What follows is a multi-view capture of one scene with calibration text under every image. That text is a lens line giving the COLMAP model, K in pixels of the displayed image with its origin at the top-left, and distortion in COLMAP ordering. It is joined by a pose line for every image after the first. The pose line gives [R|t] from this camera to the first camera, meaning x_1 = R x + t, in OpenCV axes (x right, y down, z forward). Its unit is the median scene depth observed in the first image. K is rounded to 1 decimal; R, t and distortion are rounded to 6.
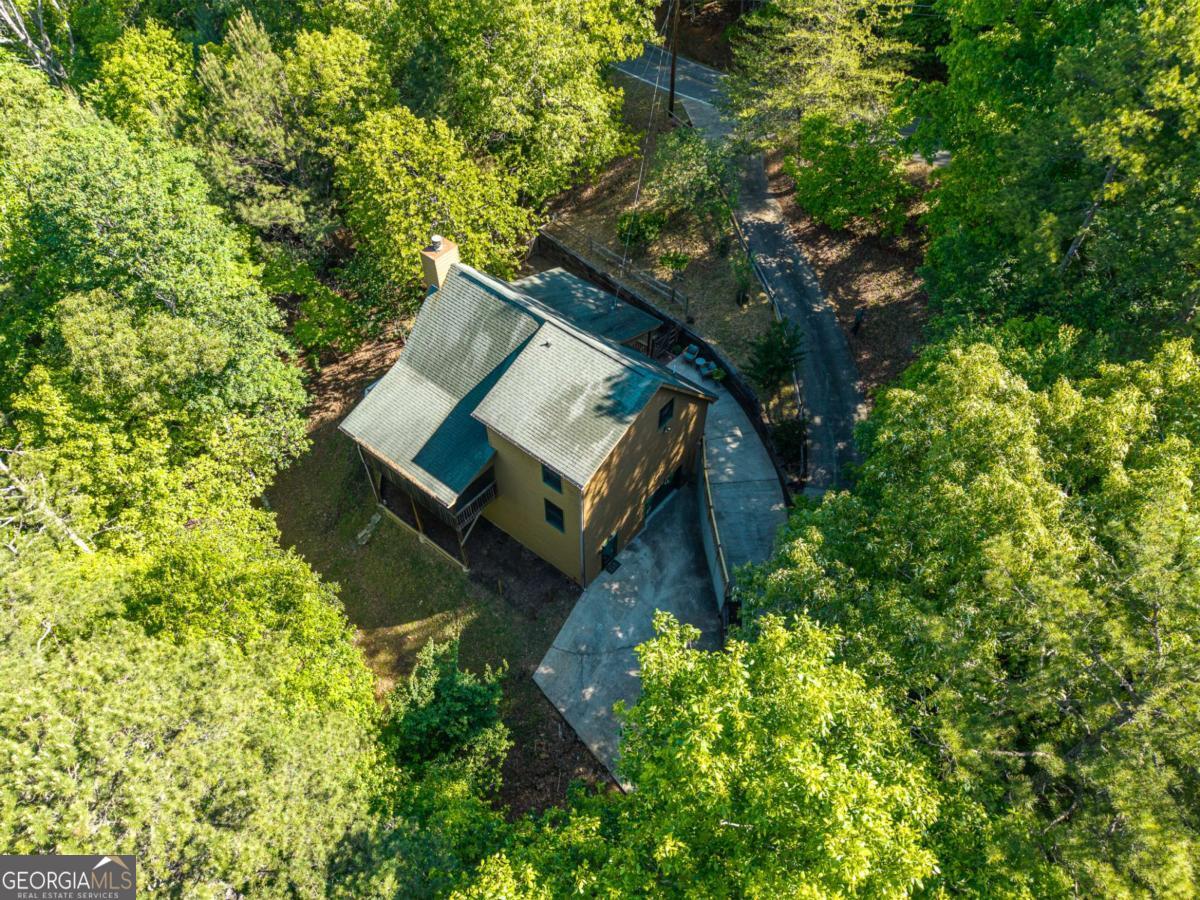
lens RADIAL K [[827.6, 0, 585.6], [0, 827.6, 456.0], [0, 0, 1]] dist [-0.005834, -0.006097]
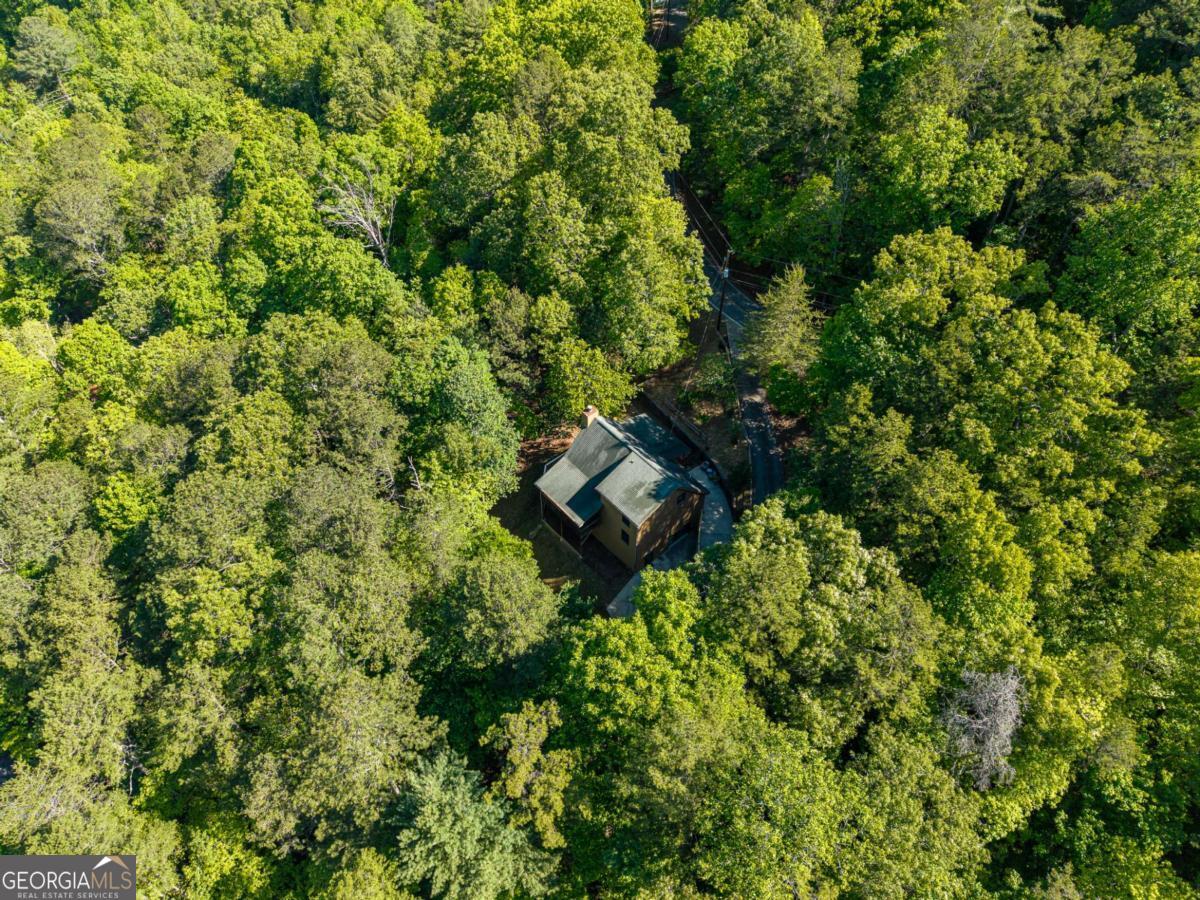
lens RADIAL K [[827.6, 0, 585.6], [0, 827.6, 456.0], [0, 0, 1]] dist [-0.005834, -0.006097]
pose [[0.985664, 0.132554, -0.104383, 0.058890], [-0.135401, 0.990576, -0.020651, -0.080771], [0.100662, 0.034488, 0.994323, -1.188453]]
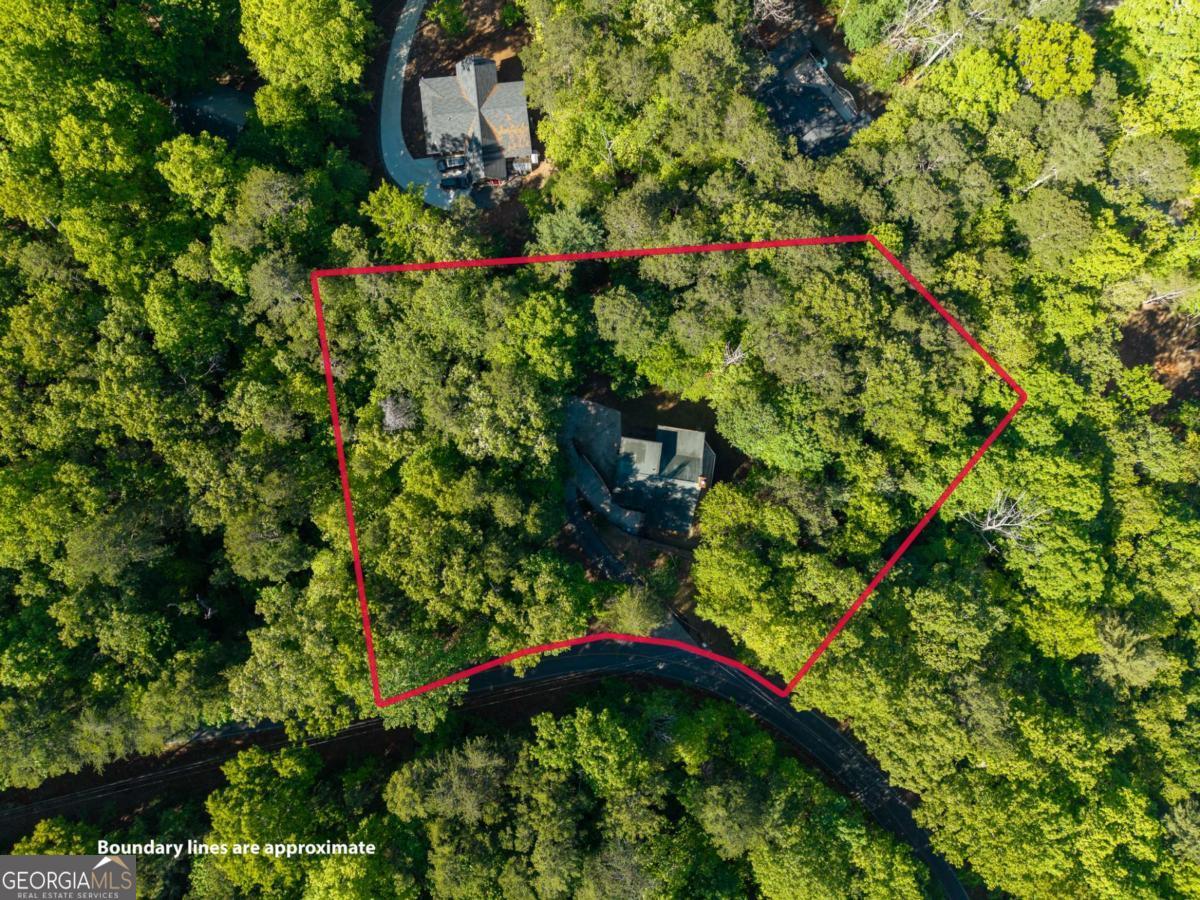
lens RADIAL K [[827.6, 0, 585.6], [0, 827.6, 456.0], [0, 0, 1]] dist [-0.005834, -0.006097]
pose [[-0.854000, 0.519585, 0.026763, 0.071618], [-0.381984, -0.661098, 0.645784, -2.058163], [0.353232, 0.541276, 0.763051, -1.645189]]
